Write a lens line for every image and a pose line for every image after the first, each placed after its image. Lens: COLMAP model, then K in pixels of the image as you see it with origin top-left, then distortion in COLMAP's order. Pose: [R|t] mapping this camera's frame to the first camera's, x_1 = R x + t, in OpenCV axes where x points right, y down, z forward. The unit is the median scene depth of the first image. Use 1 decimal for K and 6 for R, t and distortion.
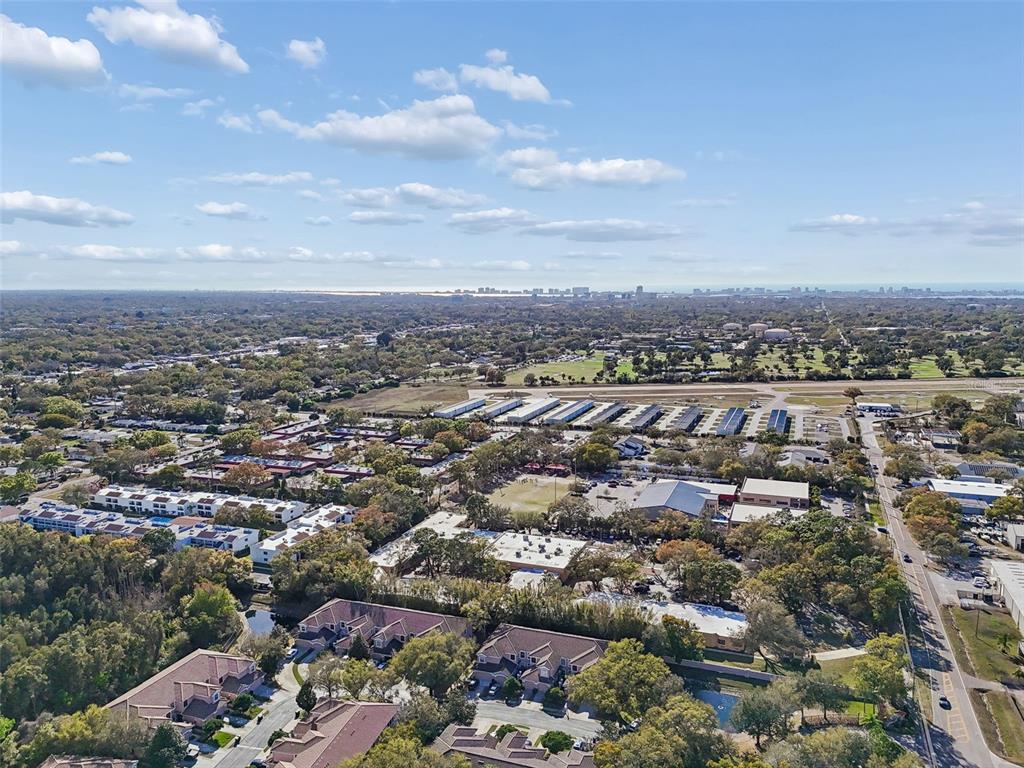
lens RADIAL K [[783.3, 0, 512.0], [0, 783.3, 384.0], [0, 0, 1]] dist [0.072624, -0.002567]
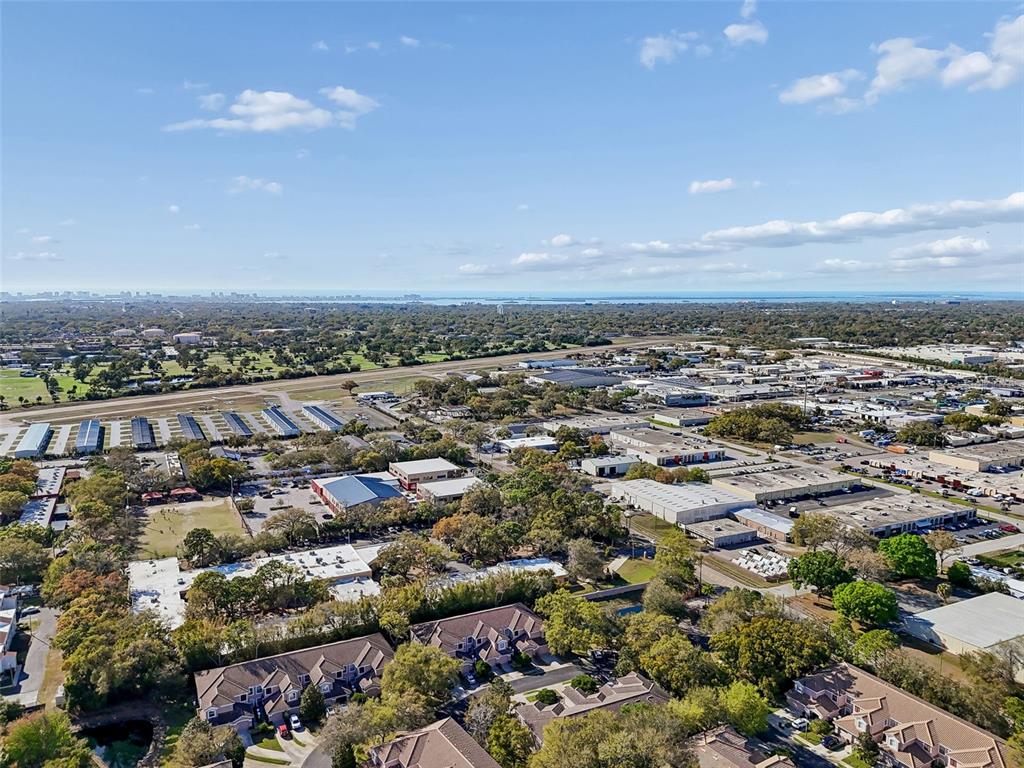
lens RADIAL K [[760.6, 0, 512.0], [0, 760.6, 384.0], [0, 0, 1]] dist [0.040189, -0.003090]
pose [[0.672875, -0.086300, 0.734705, -0.369380], [0.087808, 0.995468, 0.036511, -0.017892], [-0.734527, 0.039945, 0.677403, 0.137906]]
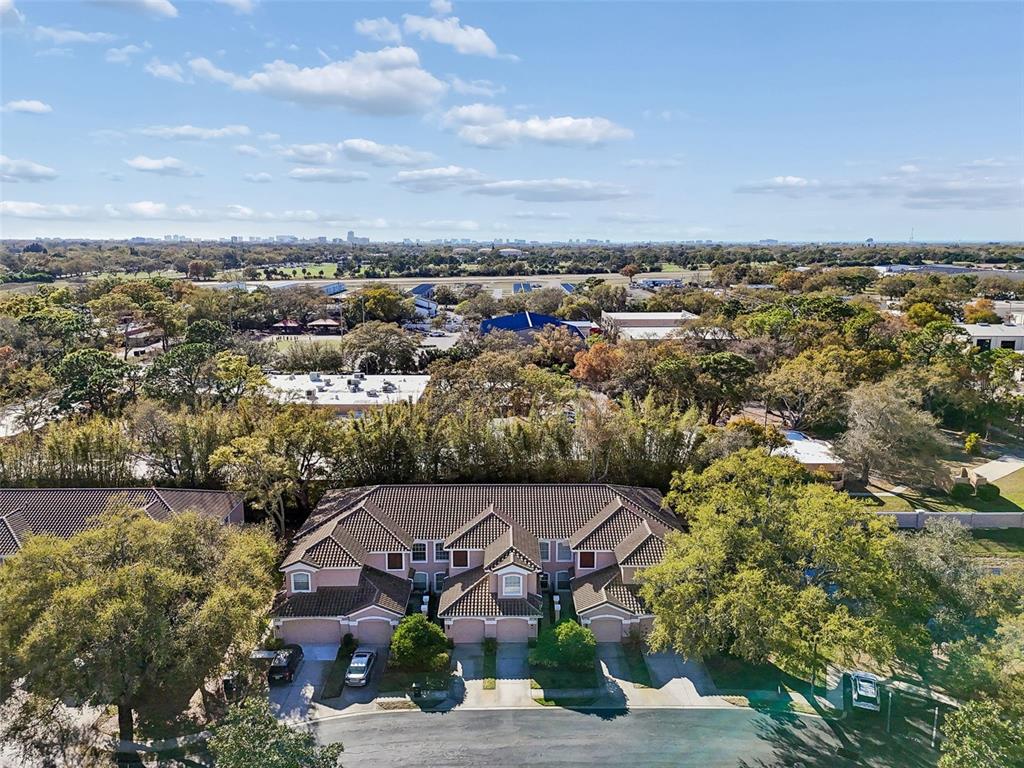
lens RADIAL K [[760.6, 0, 512.0], [0, 760.6, 384.0], [0, 0, 1]] dist [0.040189, -0.003090]
pose [[0.928826, -0.062658, 0.365180, -0.043384], [0.040373, 0.996844, 0.068352, 0.134330], [-0.368311, -0.048743, 0.928424, 0.370920]]
